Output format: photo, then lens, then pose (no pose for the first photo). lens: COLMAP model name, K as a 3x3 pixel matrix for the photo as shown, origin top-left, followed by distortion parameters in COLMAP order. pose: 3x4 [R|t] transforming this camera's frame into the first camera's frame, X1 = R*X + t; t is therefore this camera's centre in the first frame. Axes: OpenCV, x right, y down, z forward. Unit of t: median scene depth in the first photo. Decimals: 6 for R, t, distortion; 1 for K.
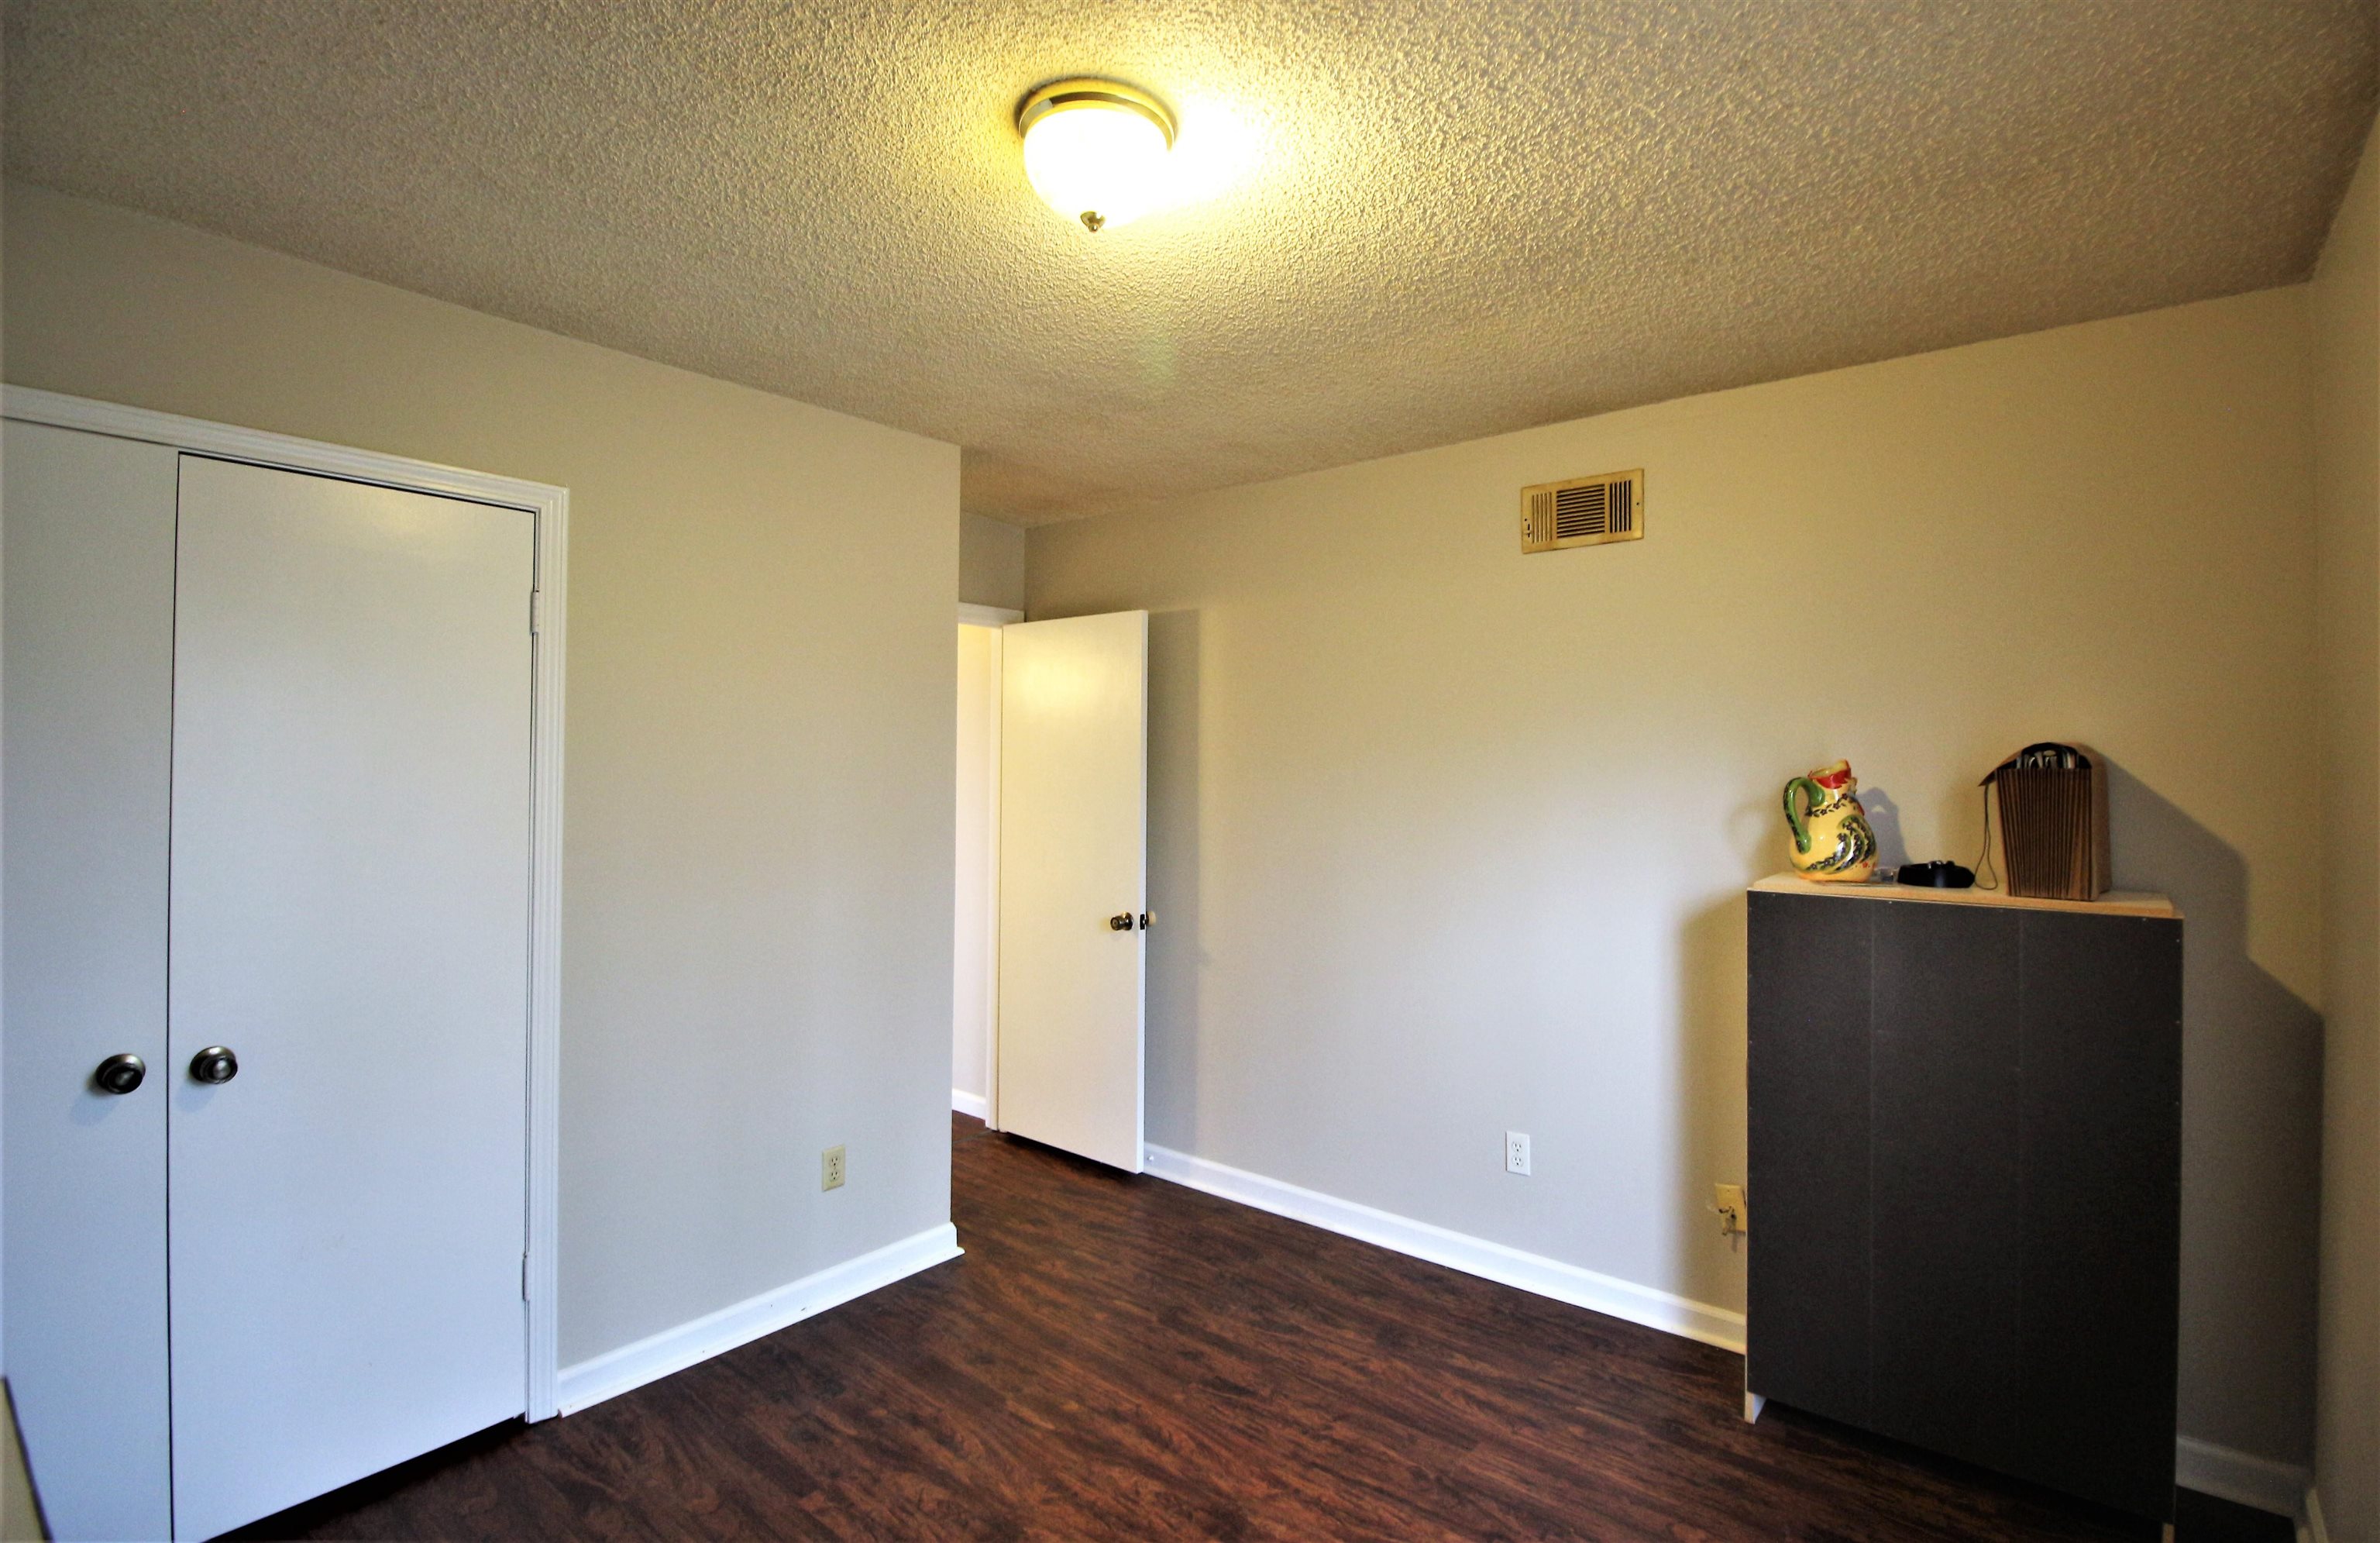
lens RADIAL K [[1116.6, 0, 1224.5], [0, 1116.6, 757.6], [0, 0, 1]] dist [-0.006950, -0.006402]
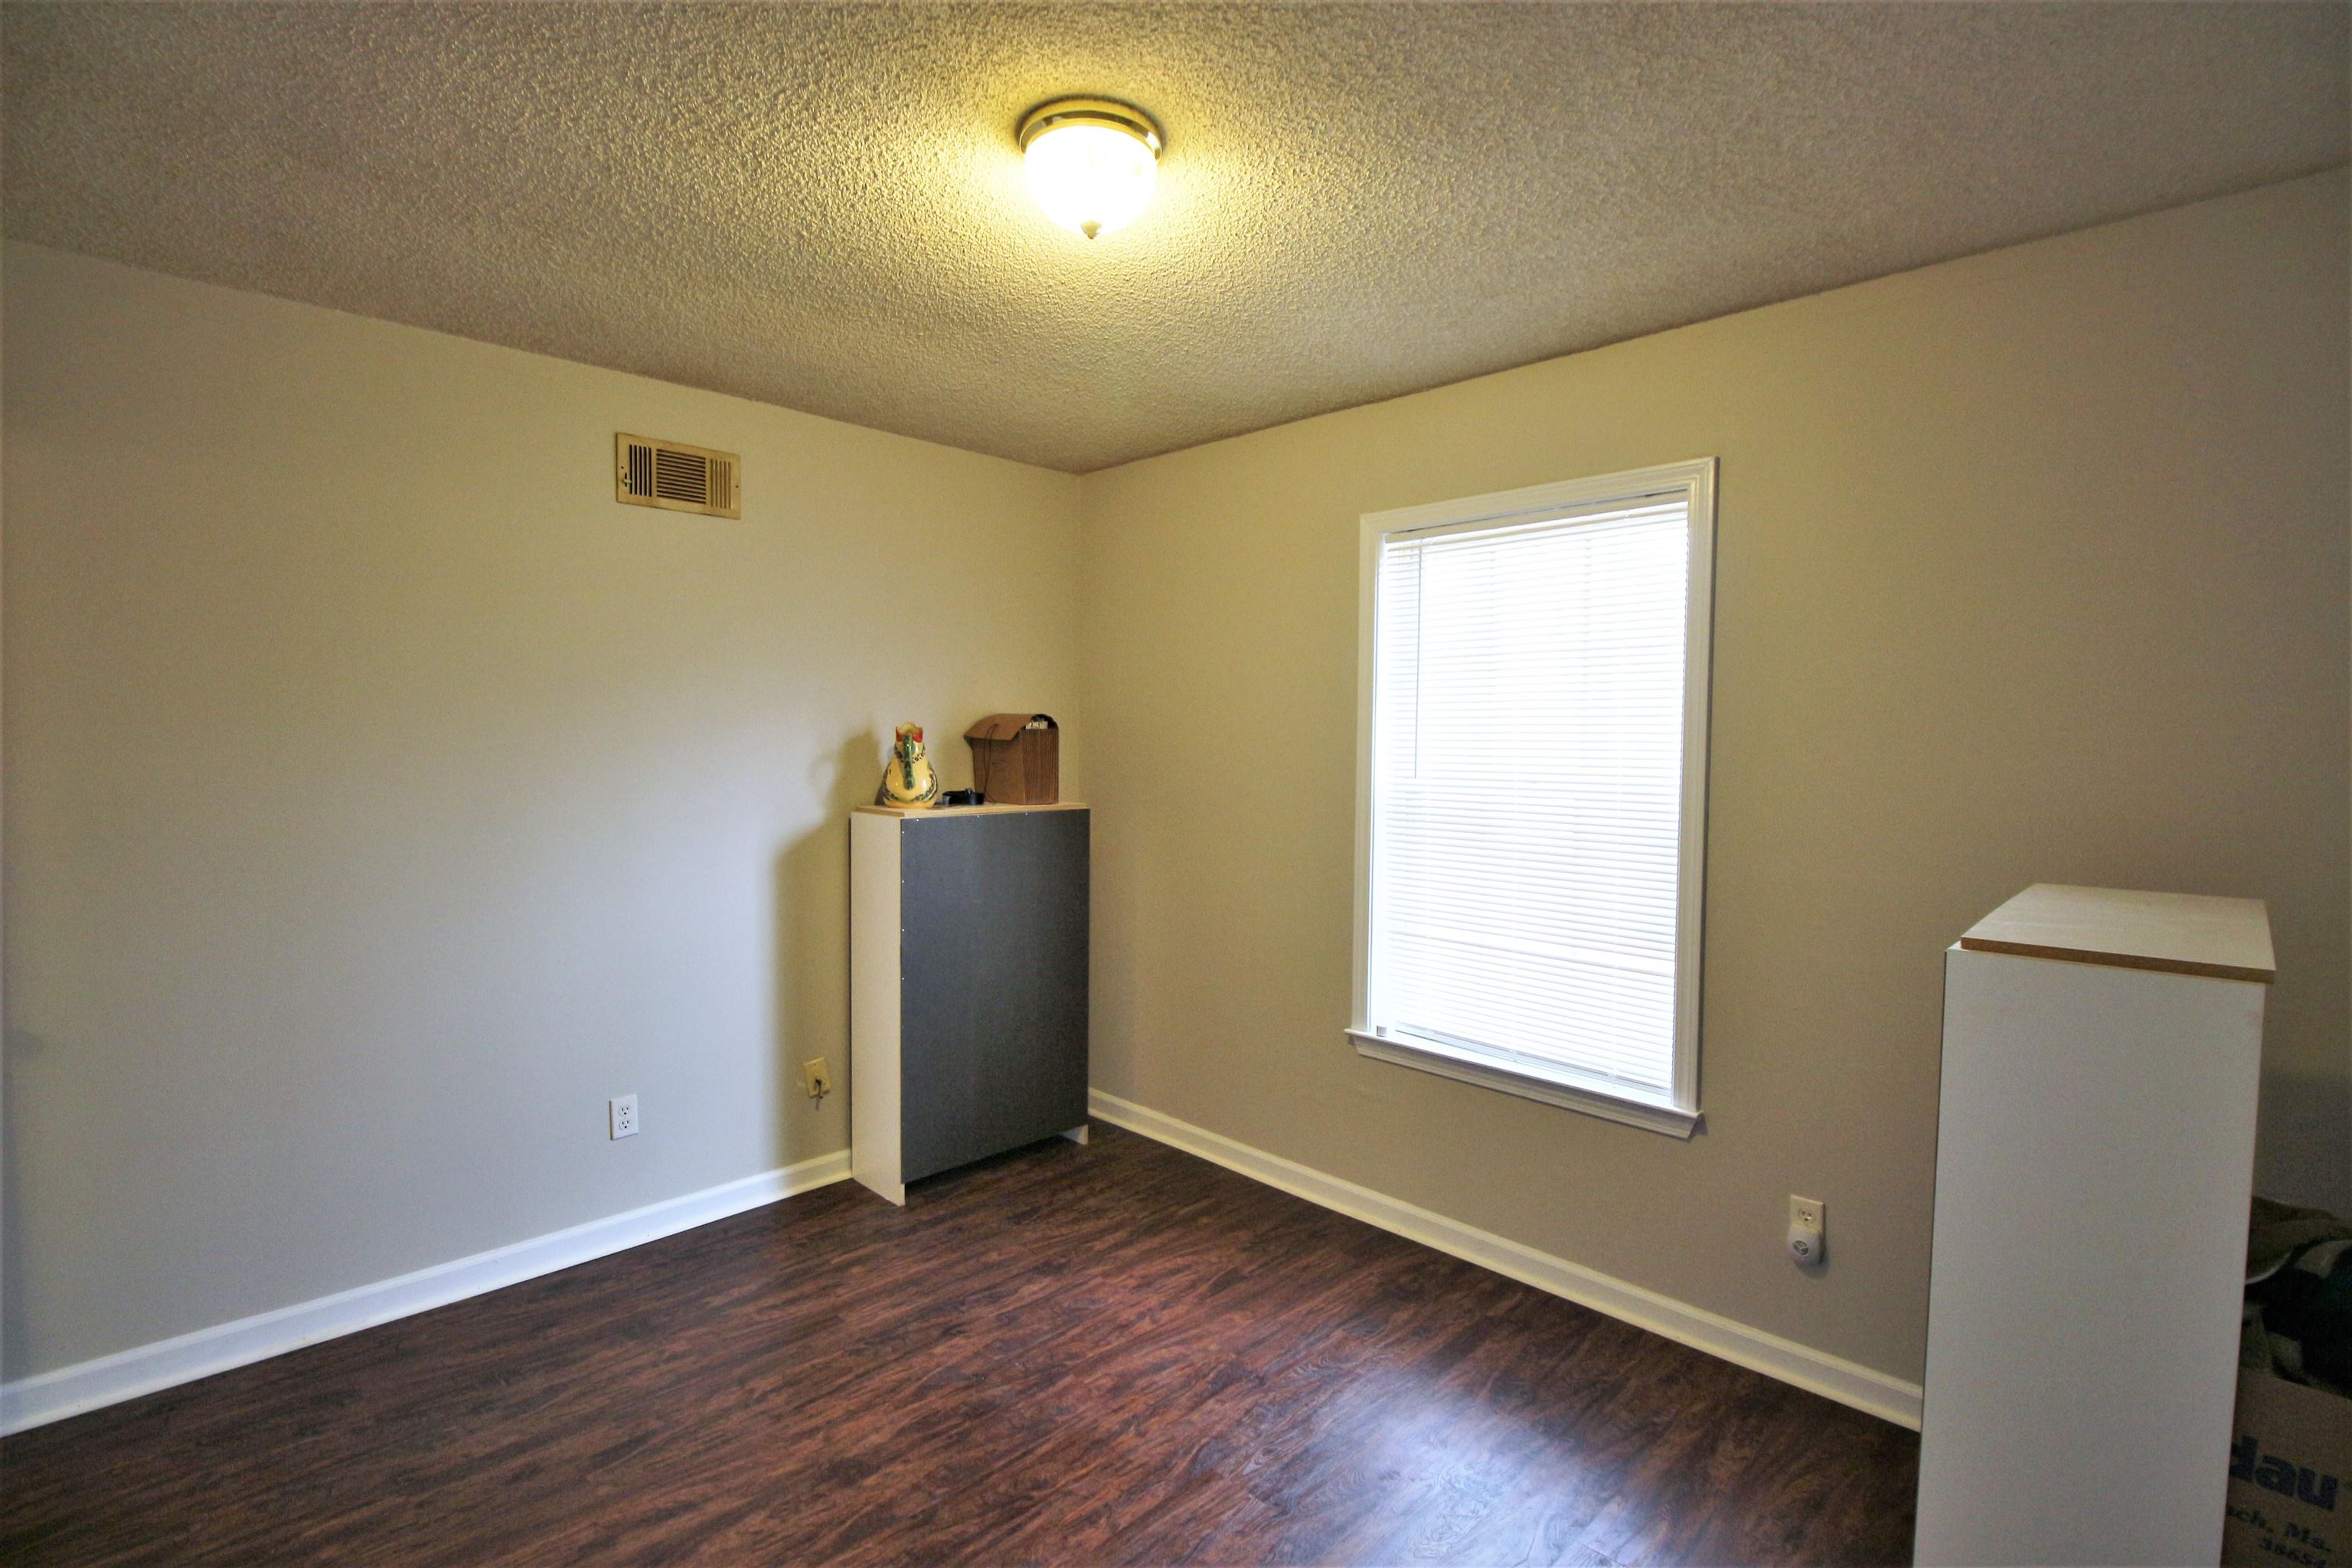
lens RADIAL K [[1104.0, 0, 1182.3], [0, 1104.0, 802.2], [0, 0, 1]] dist [-0.015258, -0.000559]
pose [[0.101103, -0.066761, 0.992633, -0.750543], [-0.015452, 0.997520, 0.068663, 0.002213], [-0.994756, -0.022281, 0.099821, 0.491734]]
